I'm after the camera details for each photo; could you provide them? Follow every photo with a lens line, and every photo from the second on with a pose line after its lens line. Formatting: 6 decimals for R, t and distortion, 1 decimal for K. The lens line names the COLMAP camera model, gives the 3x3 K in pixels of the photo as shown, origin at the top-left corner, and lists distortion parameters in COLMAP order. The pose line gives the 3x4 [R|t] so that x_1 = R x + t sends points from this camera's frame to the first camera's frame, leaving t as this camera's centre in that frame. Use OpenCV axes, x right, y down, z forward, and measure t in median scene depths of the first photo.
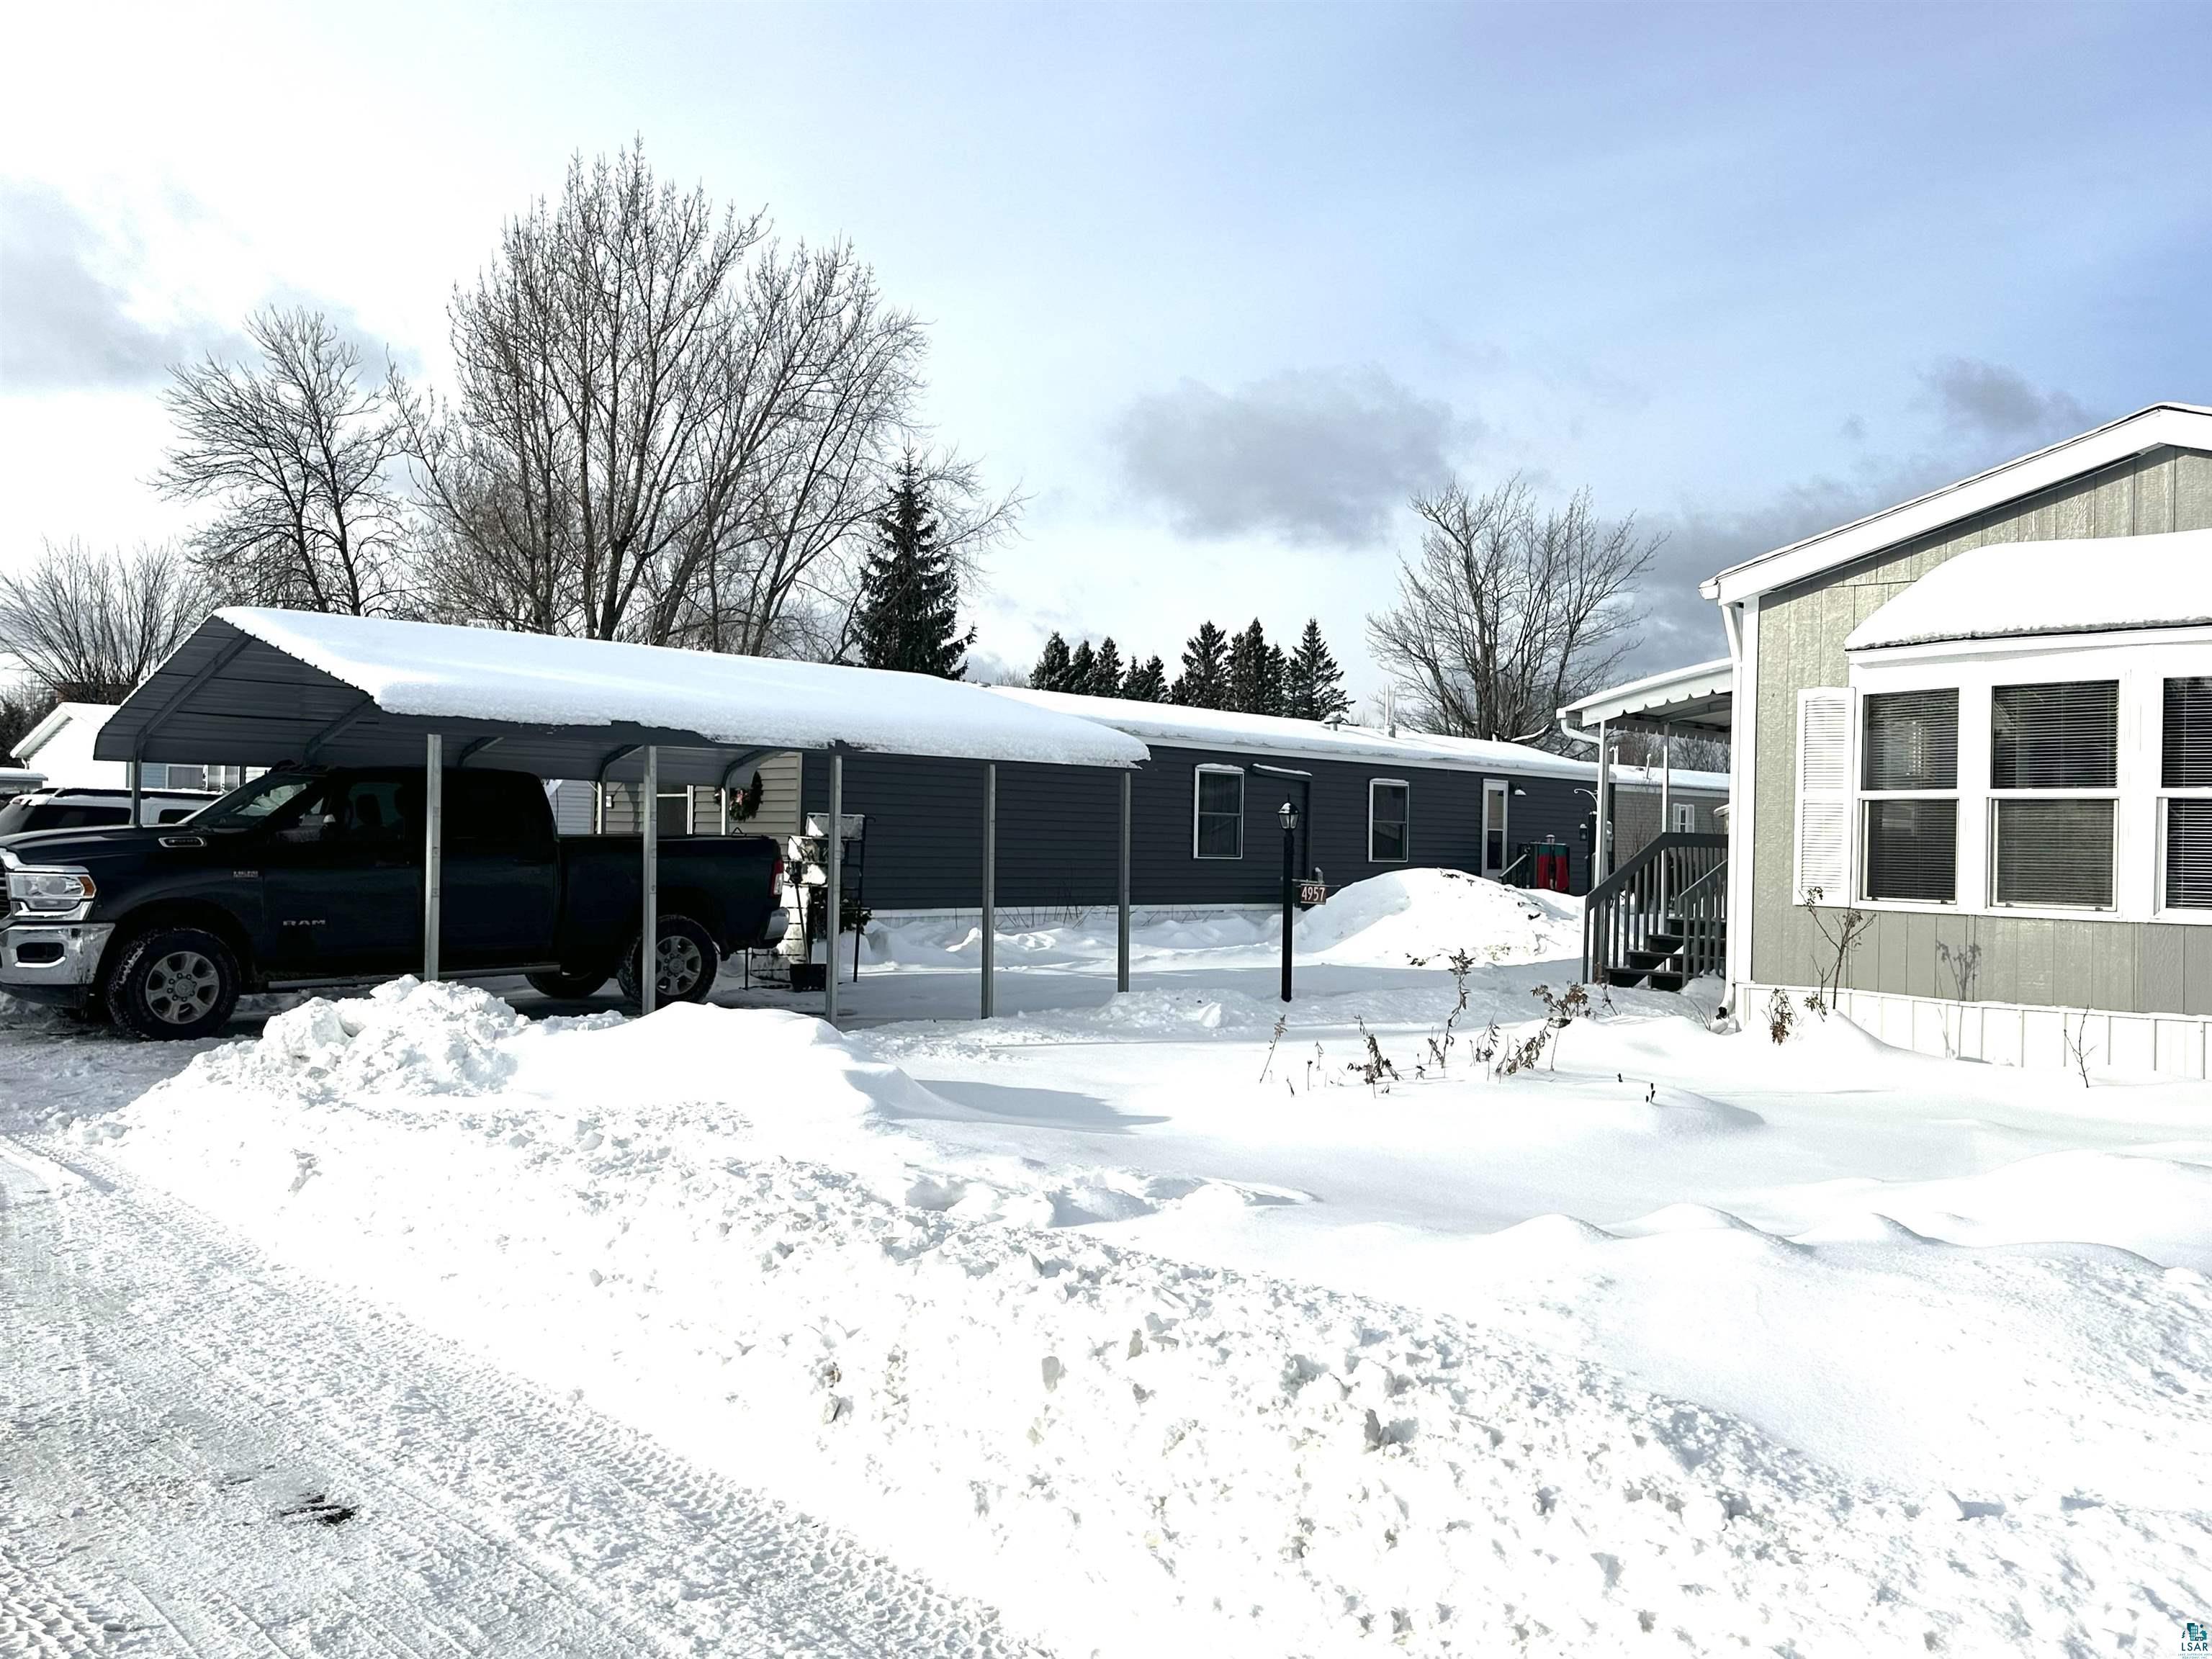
lens RADIAL K [[1819.0, 0, 1088.9], [0, 1819.0, 820.9], [0, 0, 1]] dist [0.014960, -0.018619]
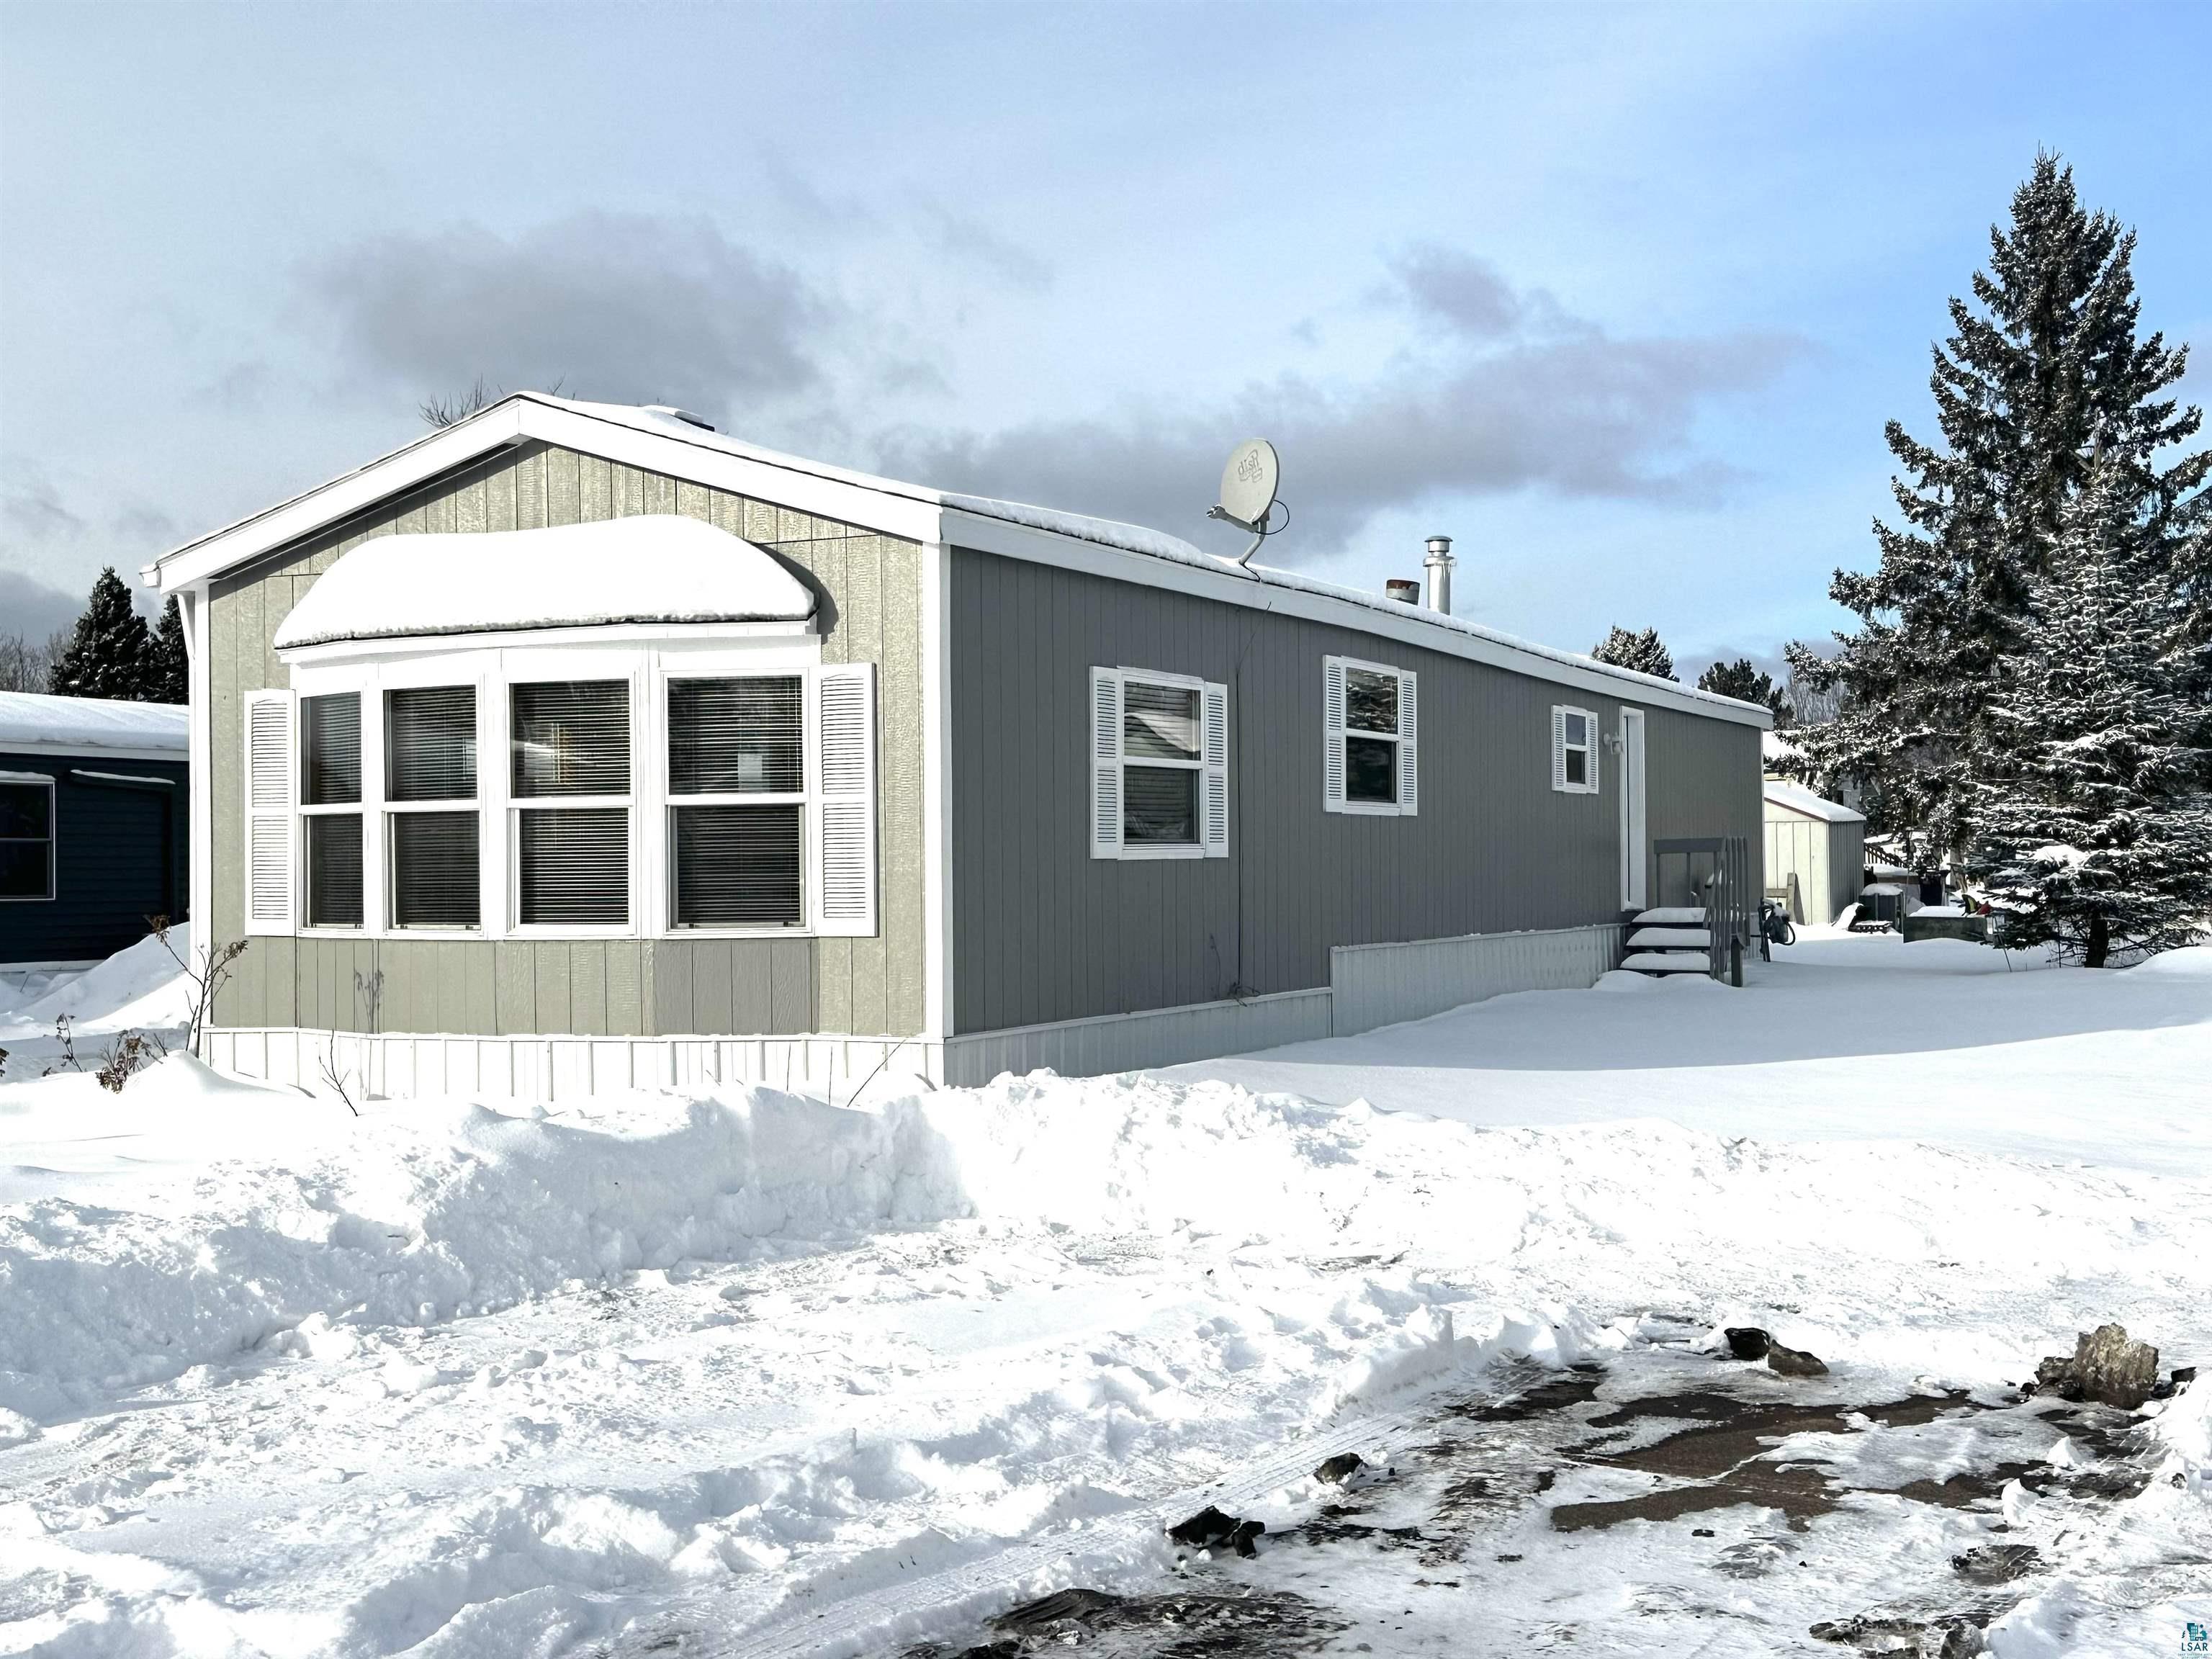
lens RADIAL K [[2565.2, 0, 1114.3], [0, 2565.2, 834.4], [0, 0, 1]] dist [0.113357, 0.000000]
pose [[0.951395, -0.026591, 0.306825, 0.401089], [0.026536, 0.999638, 0.004352, 0.002788], [-0.306829, 0.004002, 0.951756, -0.326532]]
